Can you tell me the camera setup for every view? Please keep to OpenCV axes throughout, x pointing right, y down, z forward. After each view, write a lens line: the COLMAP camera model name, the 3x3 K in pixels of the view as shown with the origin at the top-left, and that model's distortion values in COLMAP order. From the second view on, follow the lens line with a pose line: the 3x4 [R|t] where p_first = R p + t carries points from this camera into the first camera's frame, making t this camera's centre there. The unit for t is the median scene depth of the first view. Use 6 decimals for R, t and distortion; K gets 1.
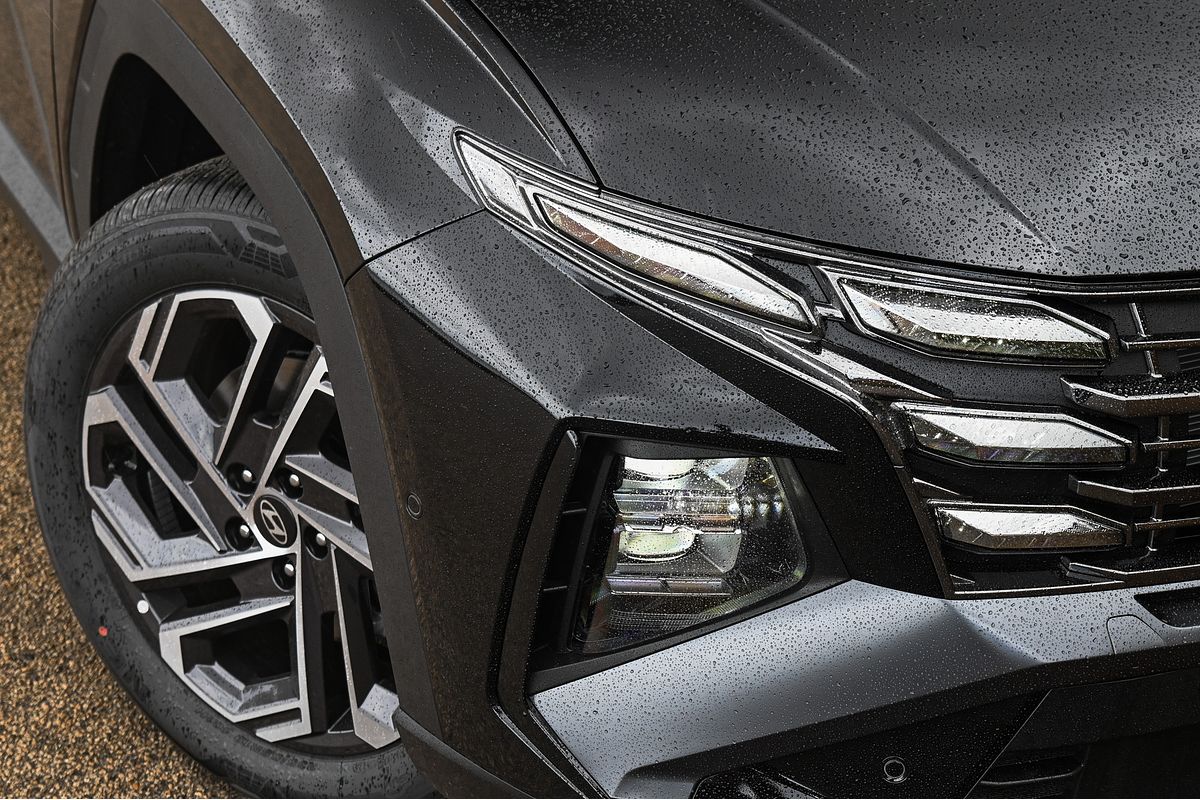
lens RADIAL K [[2390.0, 0, 600.0], [0, 2390.0, 400.0], [0, 0, 1]] dist [0.030482, -0.022478]
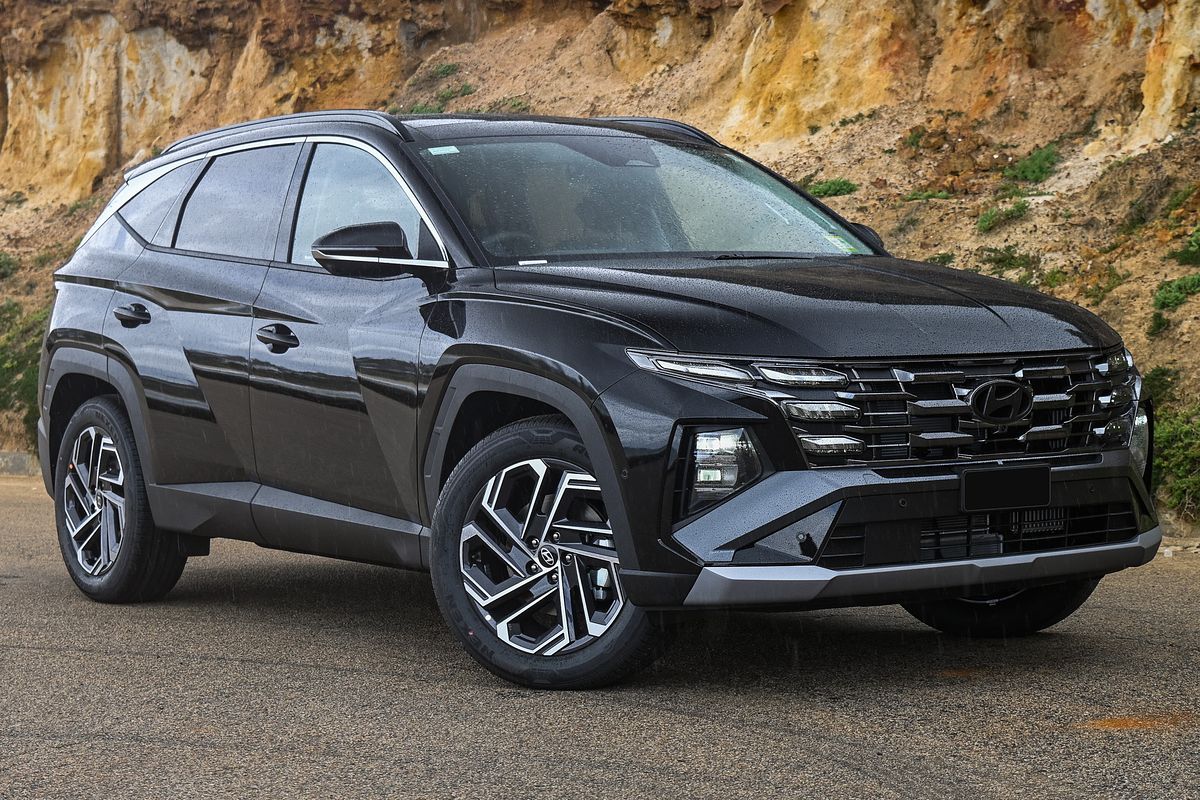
lens RADIAL K [[2390.0, 0, 600.0], [0, 2390.0, 400.0], [0, 0, 1]] dist [0.030482, -0.022478]
pose [[0.991535, -0.087332, 0.096076, -0.323431], [0.118512, 0.911012, -0.394984, 0.943941], [-0.053032, 0.403026, 0.913651, -1.434799]]
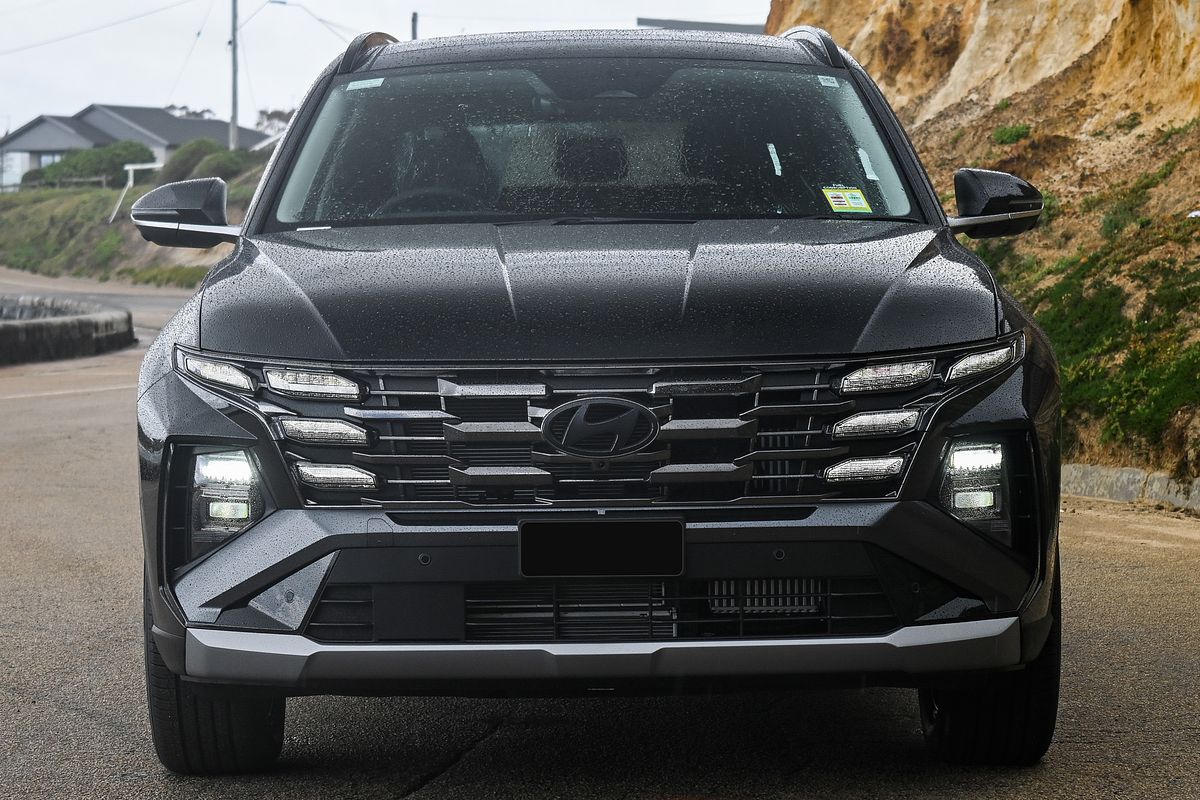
lens RADIAL K [[3197.2, 0, 600.0], [0, 3197.2, 400.0], [0, 0, 1]] dist [-0.010080, -0.733016]
pose [[0.892589, -0.058902, -0.447006, 1.434428], [-0.132561, 0.913326, -0.385049, 0.913277], [0.430943, 0.402946, 0.807417, -1.115268]]
